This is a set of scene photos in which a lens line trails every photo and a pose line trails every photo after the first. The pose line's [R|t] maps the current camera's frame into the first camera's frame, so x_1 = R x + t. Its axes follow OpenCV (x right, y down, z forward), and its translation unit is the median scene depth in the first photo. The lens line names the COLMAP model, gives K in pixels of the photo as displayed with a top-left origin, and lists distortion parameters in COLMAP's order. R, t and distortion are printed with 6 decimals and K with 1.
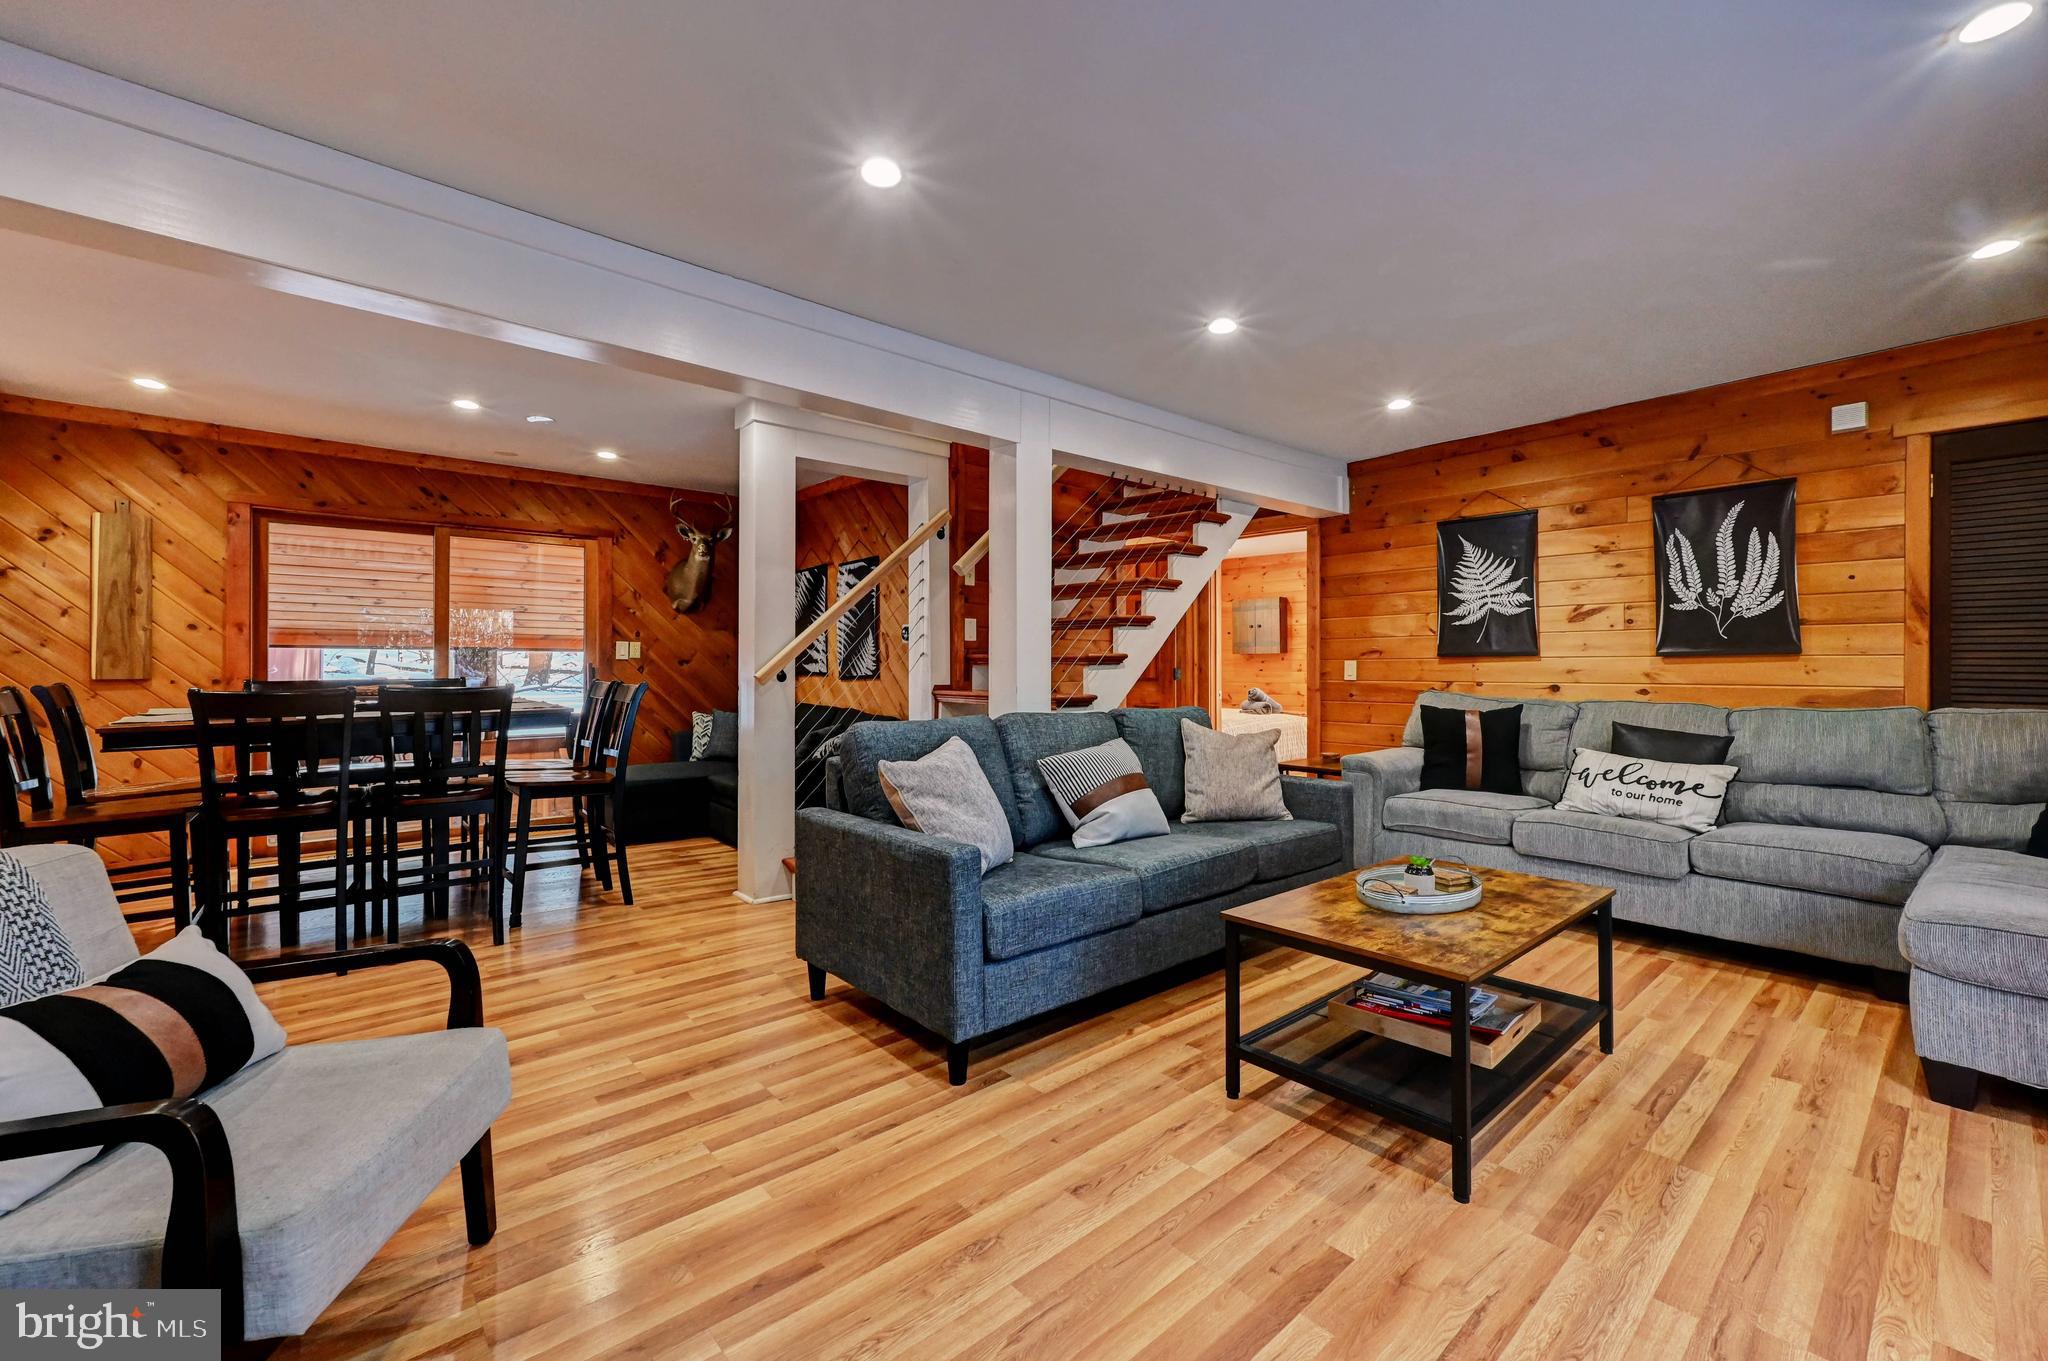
lens RADIAL K [[830.4, 0, 1030.3], [0, 830.4, 667.9], [0, 0, 1]] dist [-0.001224, -0.000577]
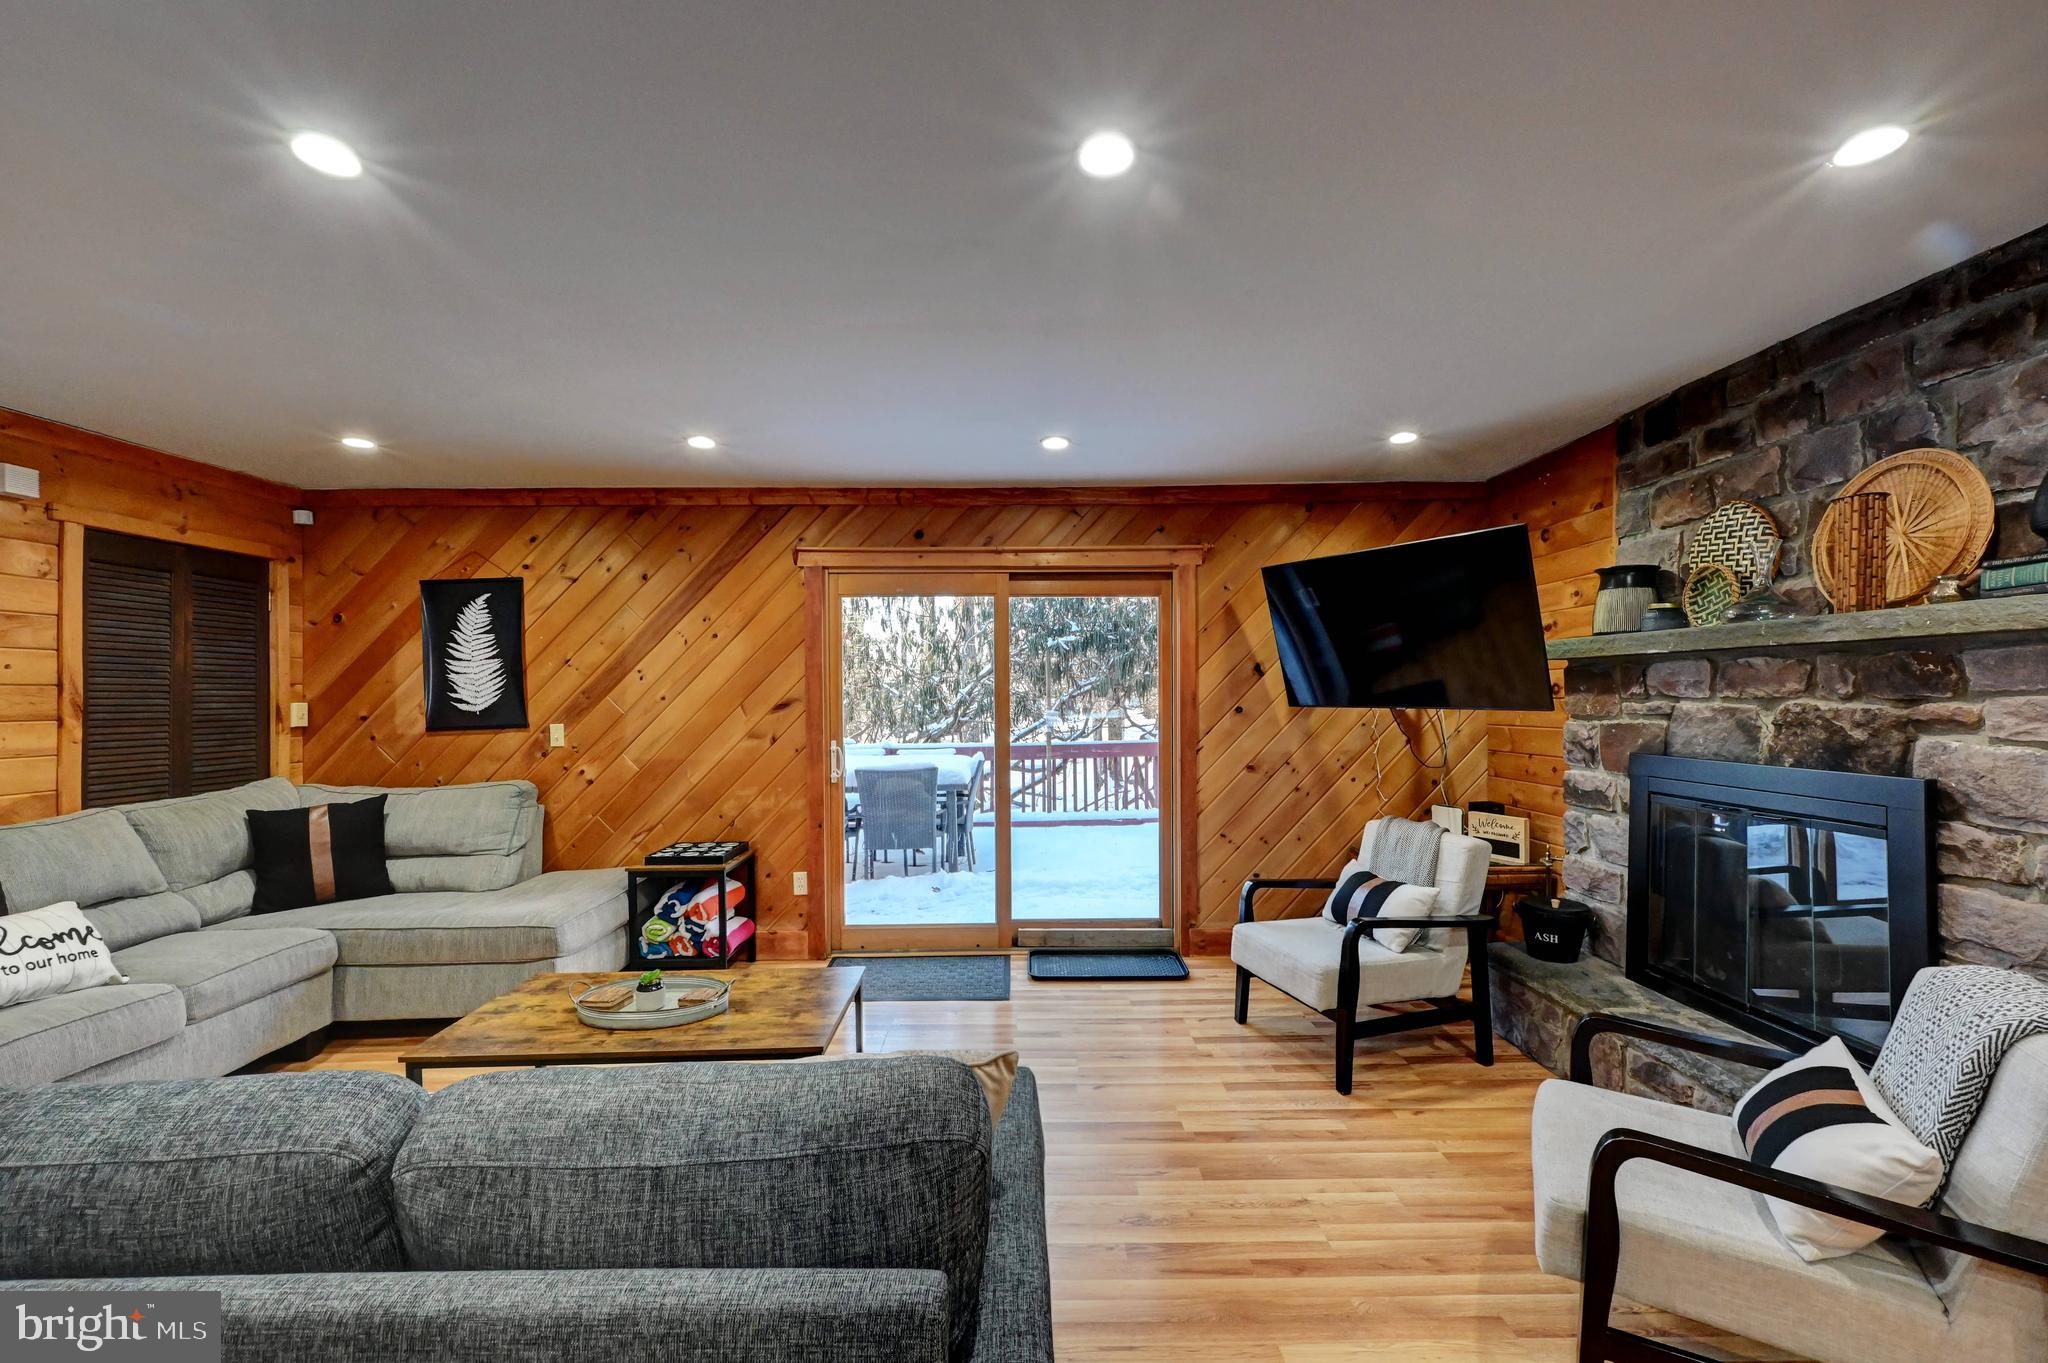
lens RADIAL K [[830.4, 0, 1021.8], [0, 830.4, 696.2], [0, 0, 1]] dist [-0.001224, -0.000577]
pose [[-0.762236, 0.002562, 0.647294, -0.306258], [0.006717, 0.999970, 0.003952, -0.064208], [-0.647265, 0.007360, -0.762230, 0.823966]]
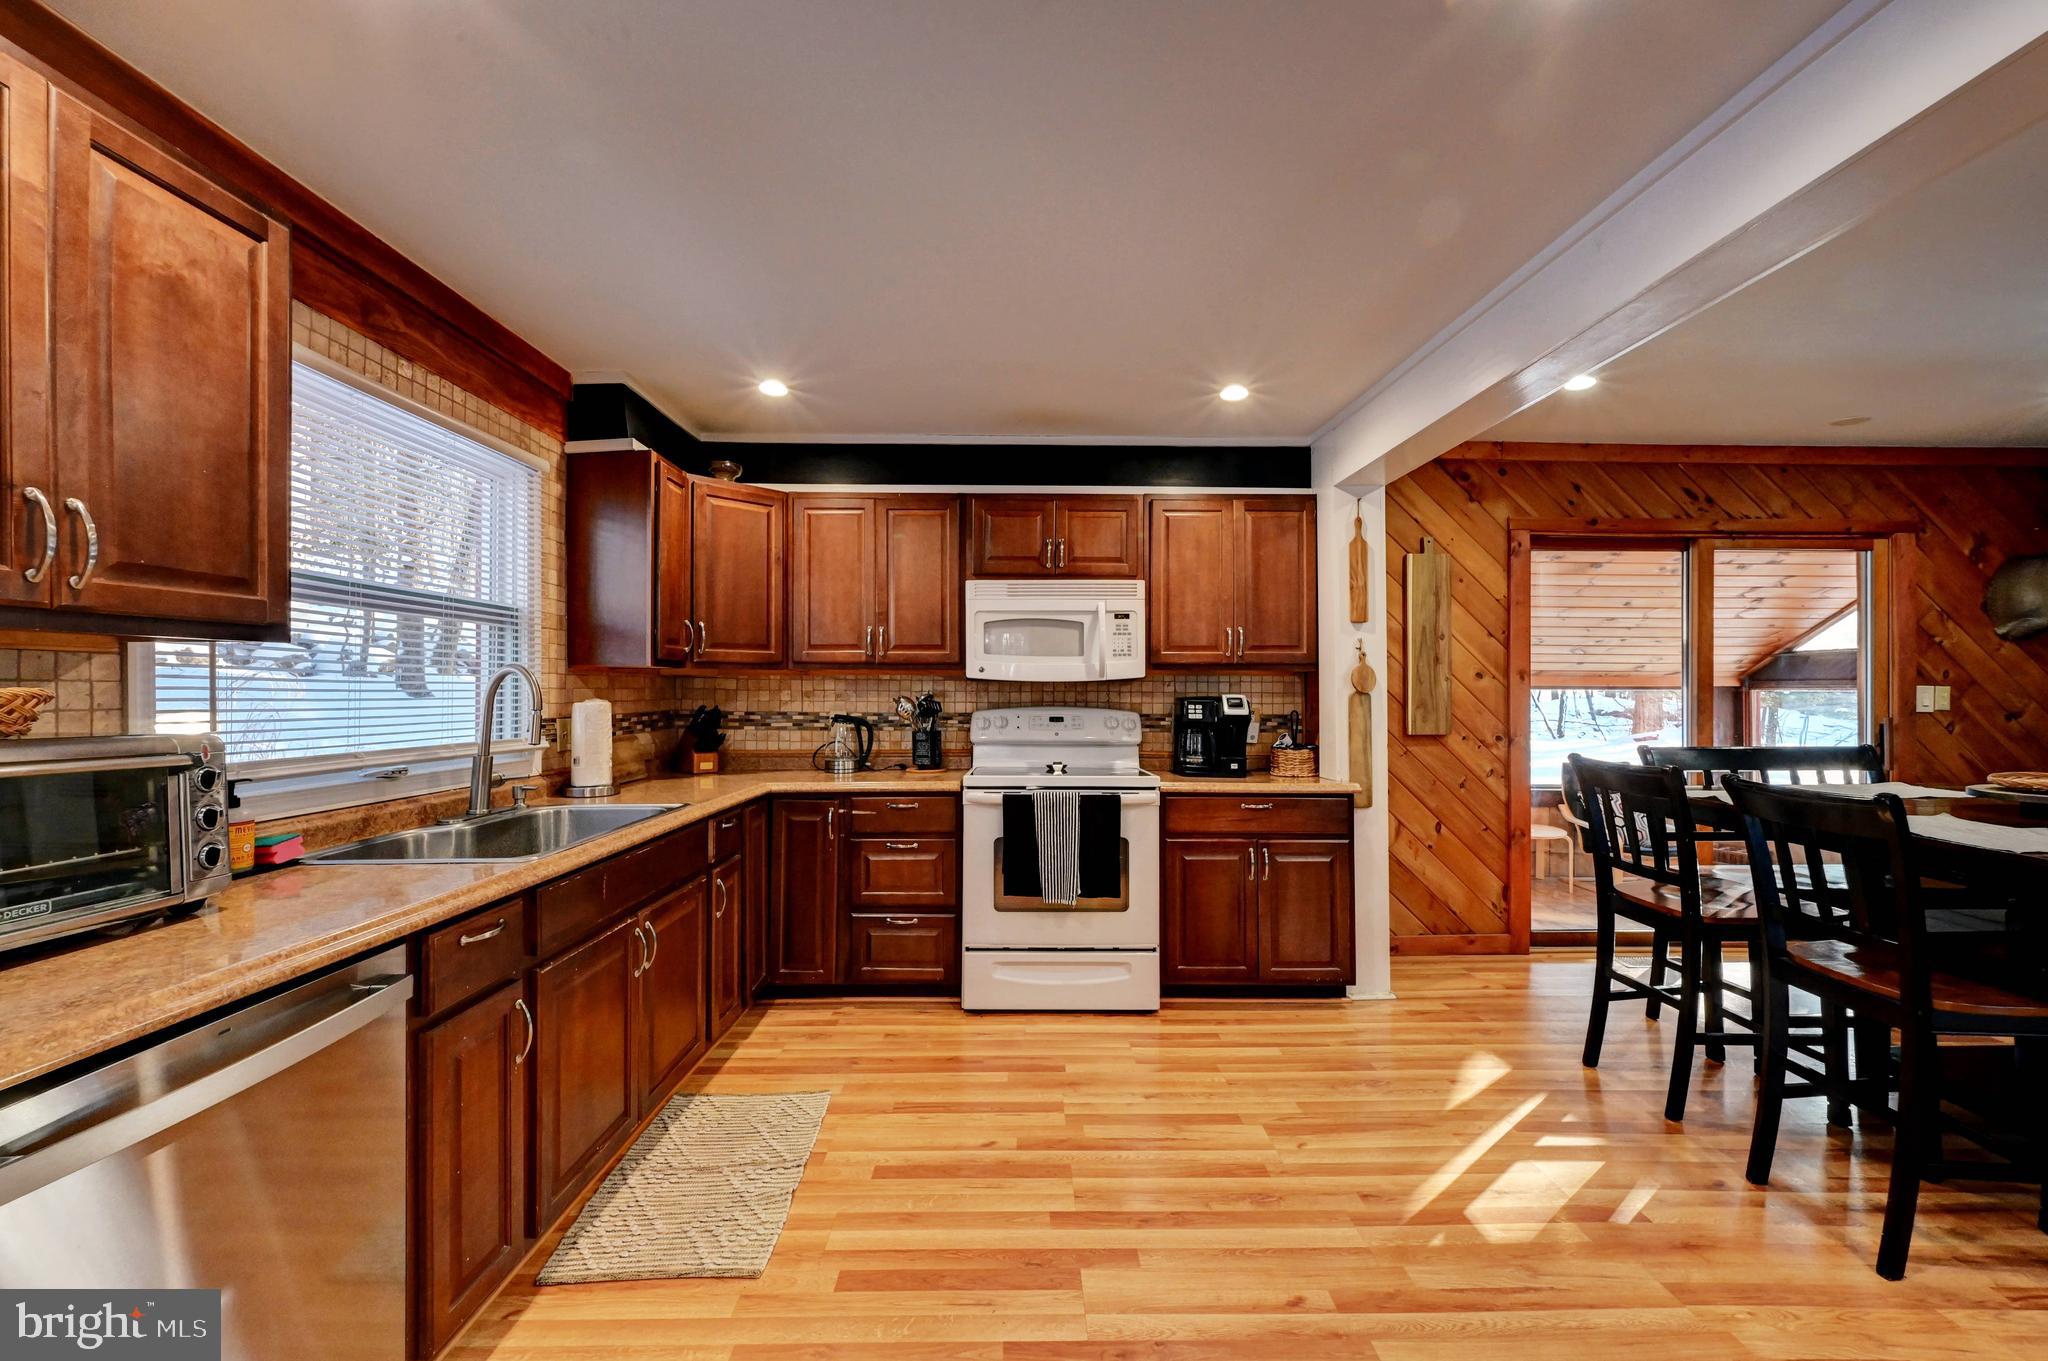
lens RADIAL K [[811.9, 0, 1015.8], [0, 811.9, 683.2], [0, 0, 1]] dist [-0.001637, 0.000102]
pose [[0.765186, 0.001075, -0.643808, -0.904063], [-0.005273, 0.999976, -0.004598, -0.038210], [0.643787, 0.006913, 0.765173, 0.027042]]
